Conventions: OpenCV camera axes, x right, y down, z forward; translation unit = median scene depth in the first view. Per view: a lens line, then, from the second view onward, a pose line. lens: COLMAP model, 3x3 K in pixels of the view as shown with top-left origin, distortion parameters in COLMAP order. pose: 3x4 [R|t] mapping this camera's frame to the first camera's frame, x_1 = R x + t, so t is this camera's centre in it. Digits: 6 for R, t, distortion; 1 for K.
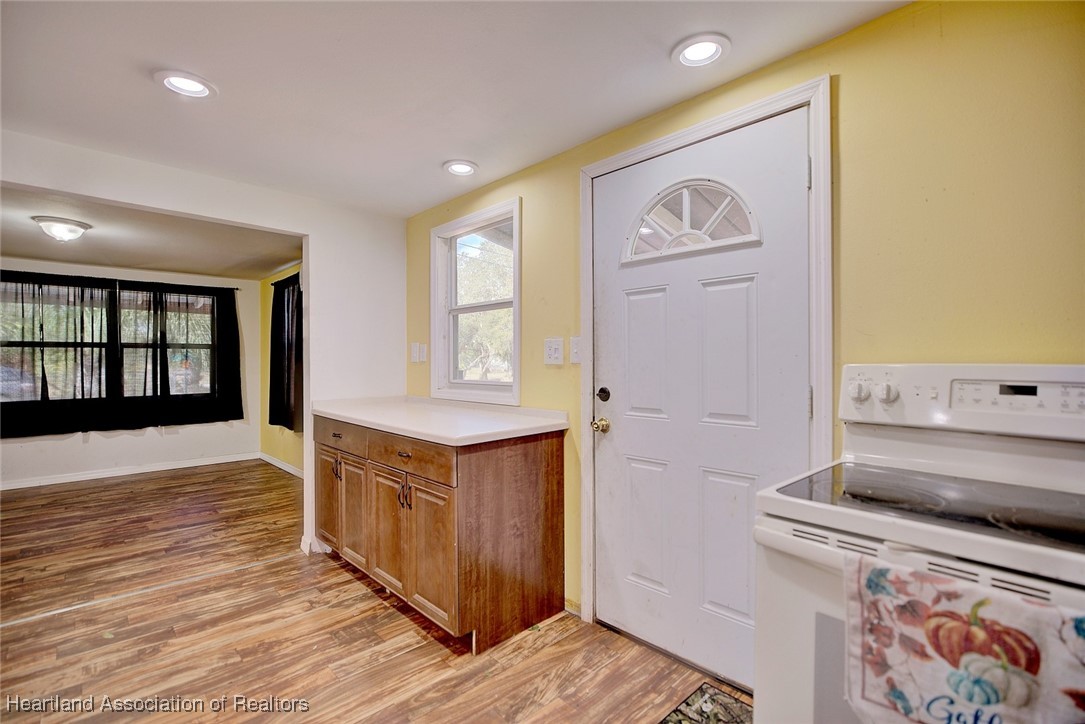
lens RADIAL K [[492.8, 0, 542.5], [0, 492.8, 362.0], [0, 0, 1]] dist [-0.003745, -0.000258]
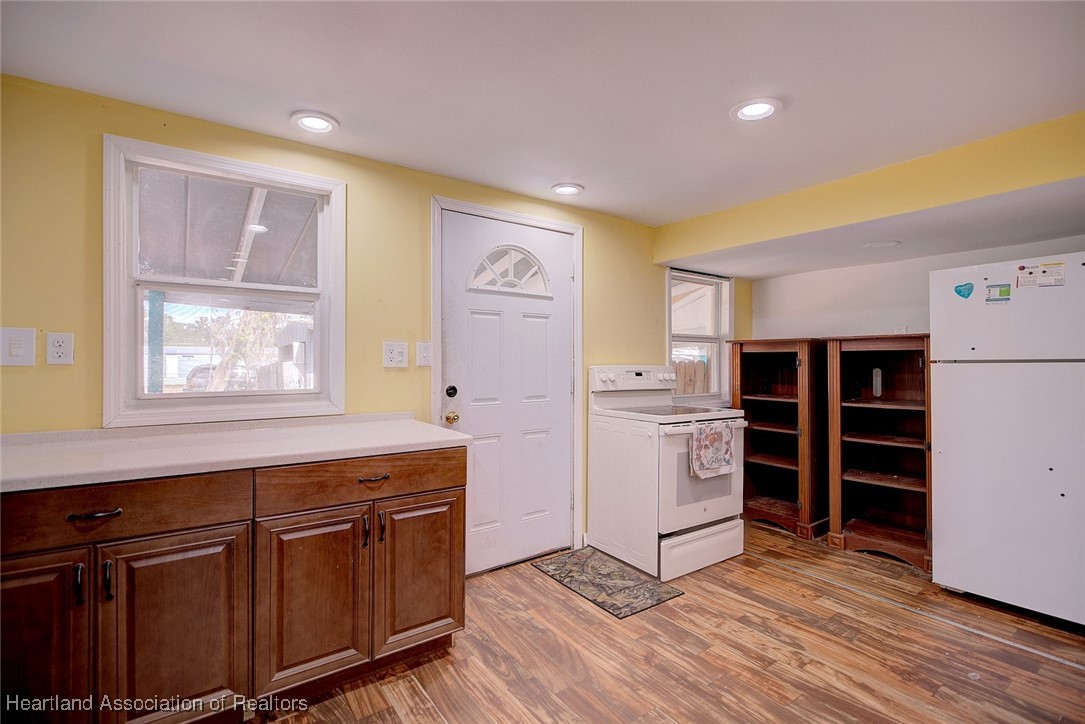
lens RADIAL K [[498.3, 0, 542.5], [0, 498.3, 362.0], [0, 0, 1]] dist [-0.001572, -0.000288]
pose [[0.140494, 0.003001, 0.990077, -0.882066], [0.000330, 0.999995, -0.003078, -0.002735], [-0.990081, 0.000760, 0.140492, 0.504658]]
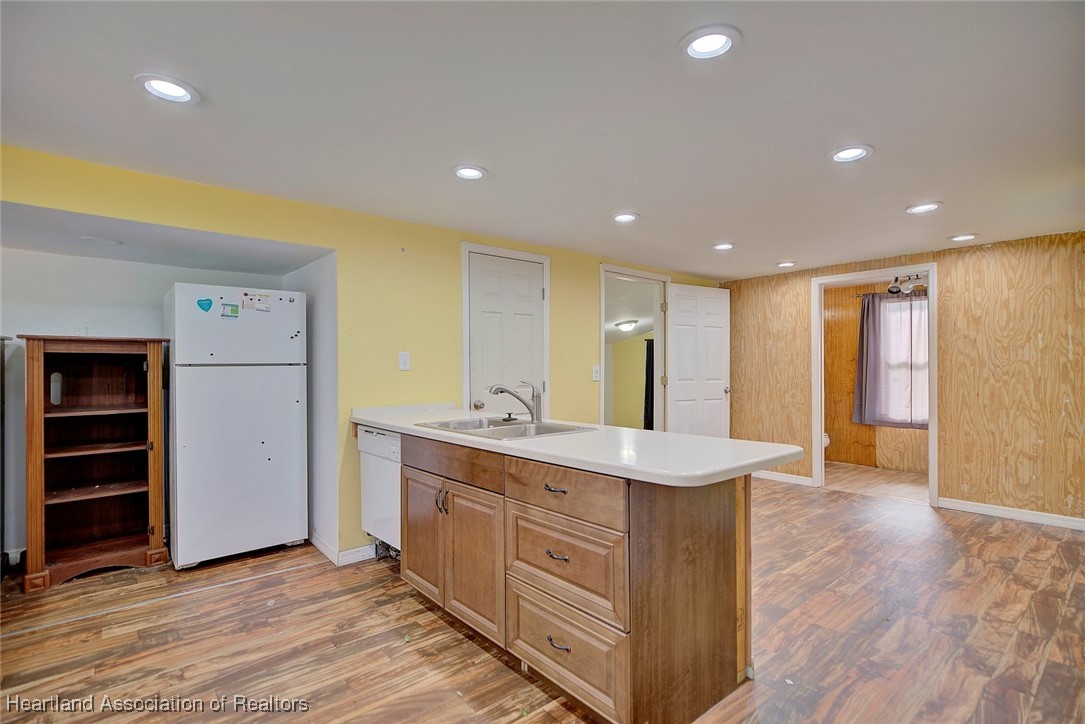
lens RADIAL K [[516.1, 0, 542.5], [0, 516.1, 362.0], [0, 0, 1]] dist [-0.004784, 0.000507]
pose [[-0.998281, 0.002778, 0.058545, -0.655418], [0.002407, 0.999977, -0.006401, -0.004179], [-0.058562, -0.006249, -0.998264, 0.947695]]
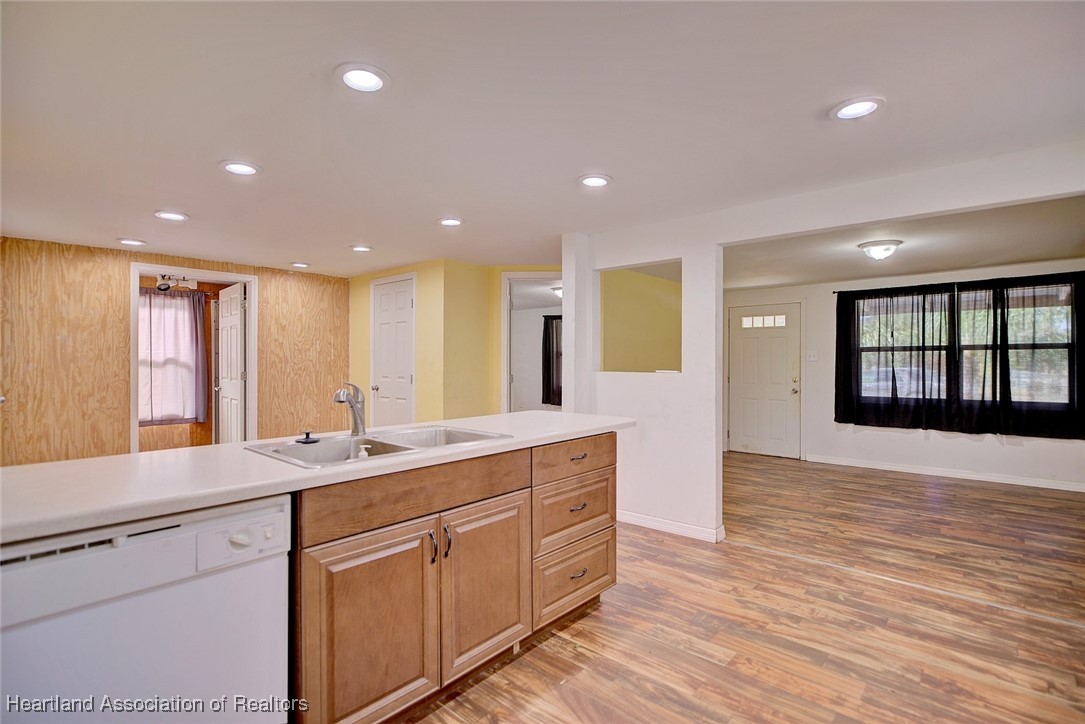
lens RADIAL K [[516.1, 0, 542.5], [0, 516.1, 362.0], [0, 0, 1]] dist [-0.004784, 0.000507]
pose [[0.077543, -0.001084, -0.996988, 0.233727], [-0.001793, 0.999998, -0.001226, -0.003556], [0.996987, 0.001883, 0.077541, 0.149979]]
